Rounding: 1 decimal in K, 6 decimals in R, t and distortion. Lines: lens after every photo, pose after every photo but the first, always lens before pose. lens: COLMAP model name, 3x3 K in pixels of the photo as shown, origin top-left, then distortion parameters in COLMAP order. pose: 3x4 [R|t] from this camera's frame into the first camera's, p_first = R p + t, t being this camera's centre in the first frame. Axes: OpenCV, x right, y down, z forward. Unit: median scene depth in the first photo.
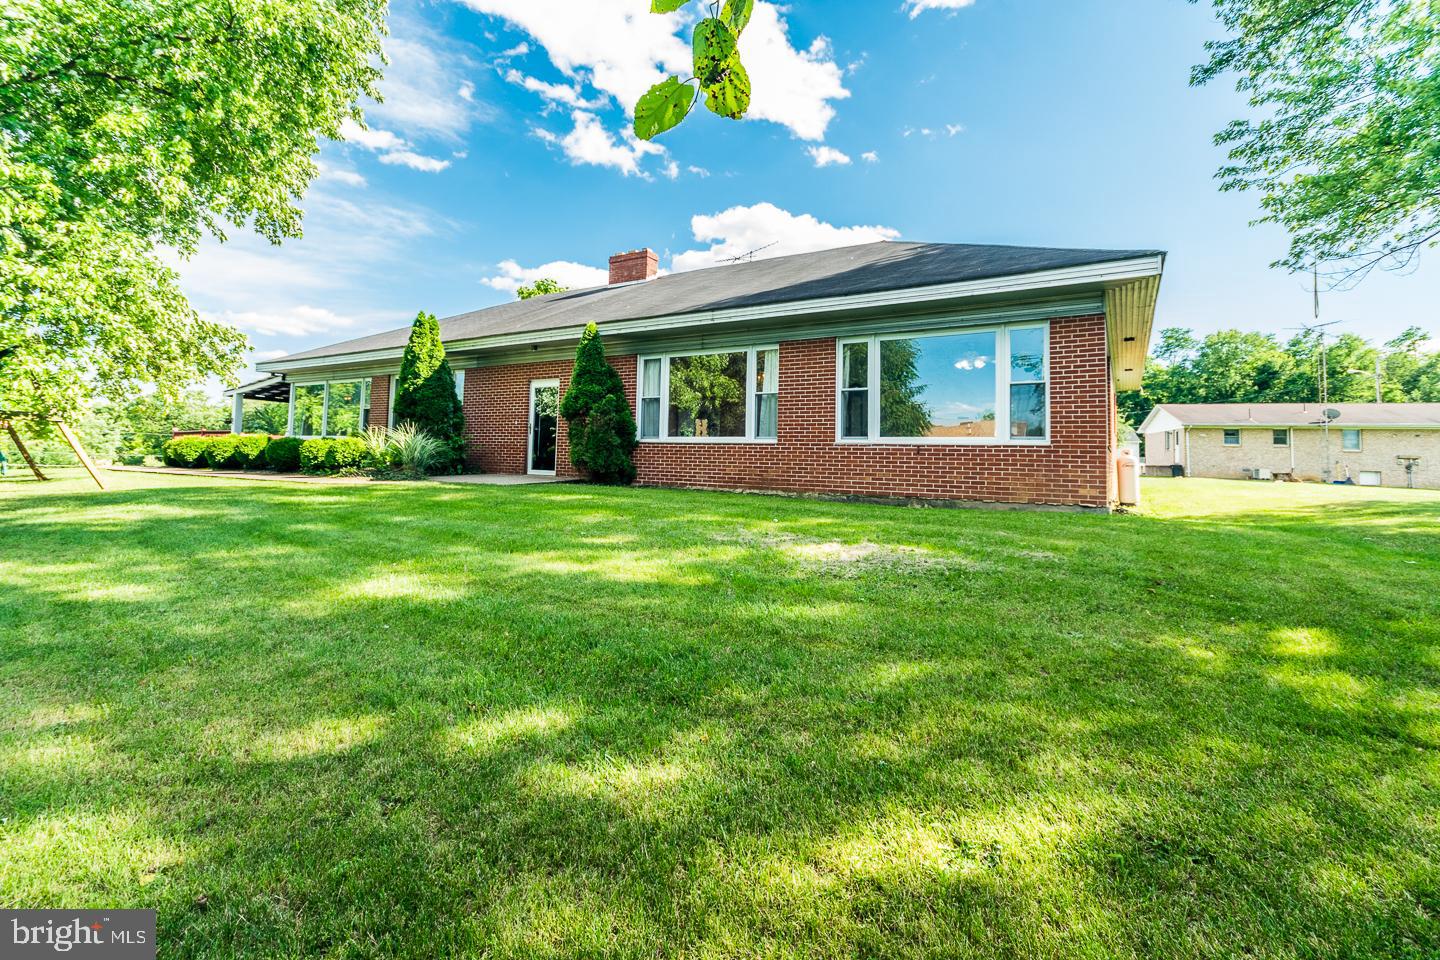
lens RADIAL K [[630.0, 0, 720.3], [0, 630.0, 414.7], [0, 0, 1]] dist [-0.001469, -0.000211]
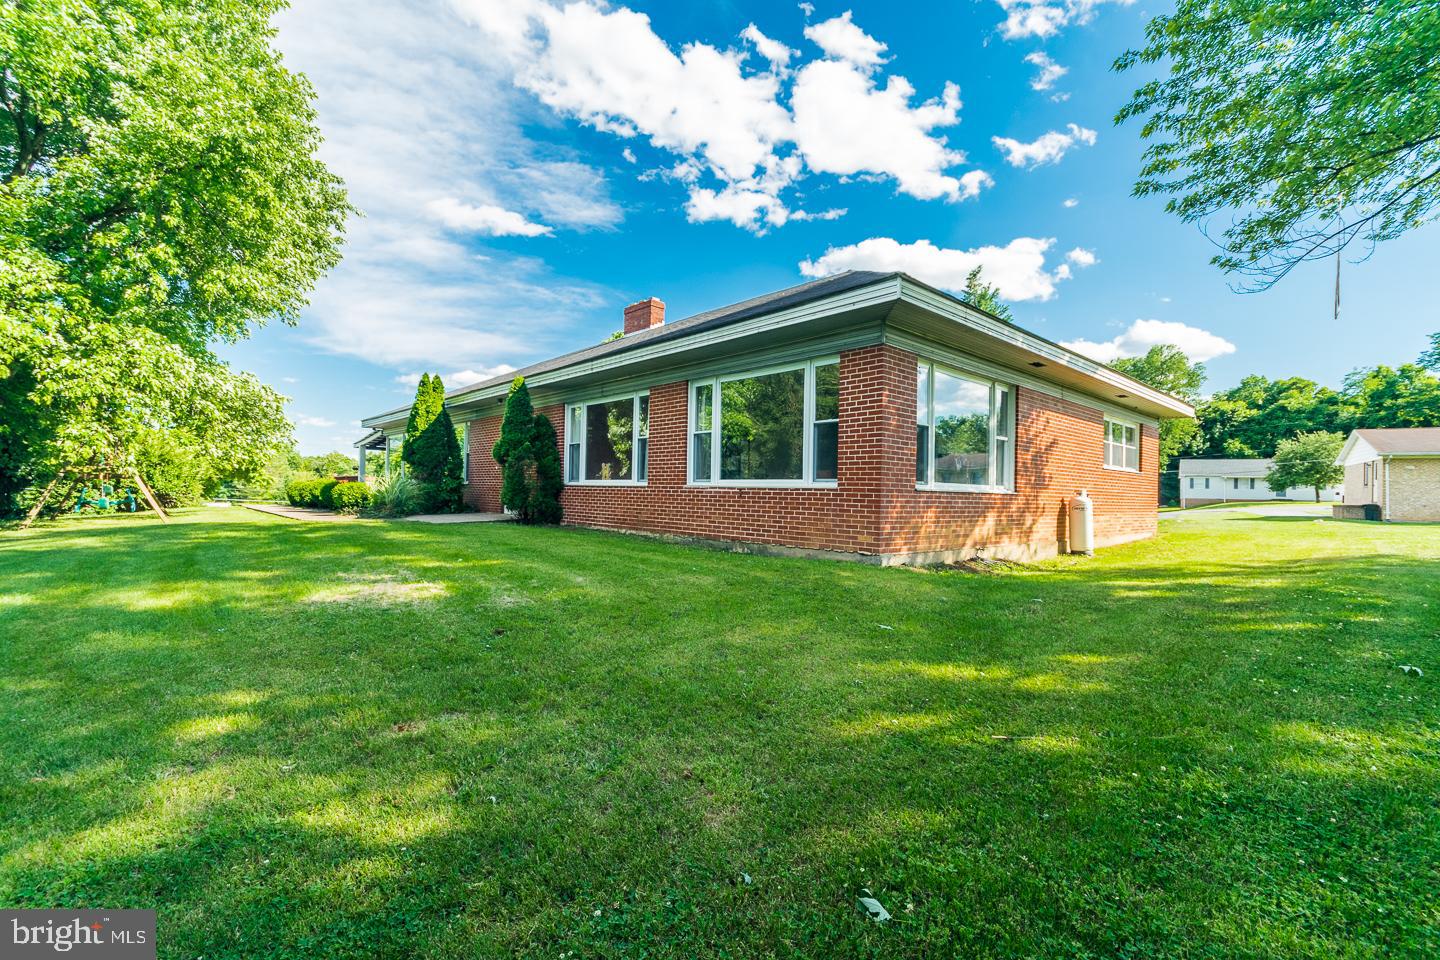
lens RADIAL K [[619.8, 0, 720.0], [0, 619.8, 480.0], [0, 0, 1]] dist [0.001328, 0.000189]
pose [[0.962961, -0.008551, -0.269505, 0.420388], [0.020218, 0.998973, 0.040546, -0.003084], [0.268882, -0.044493, 0.962145, 0.047407]]
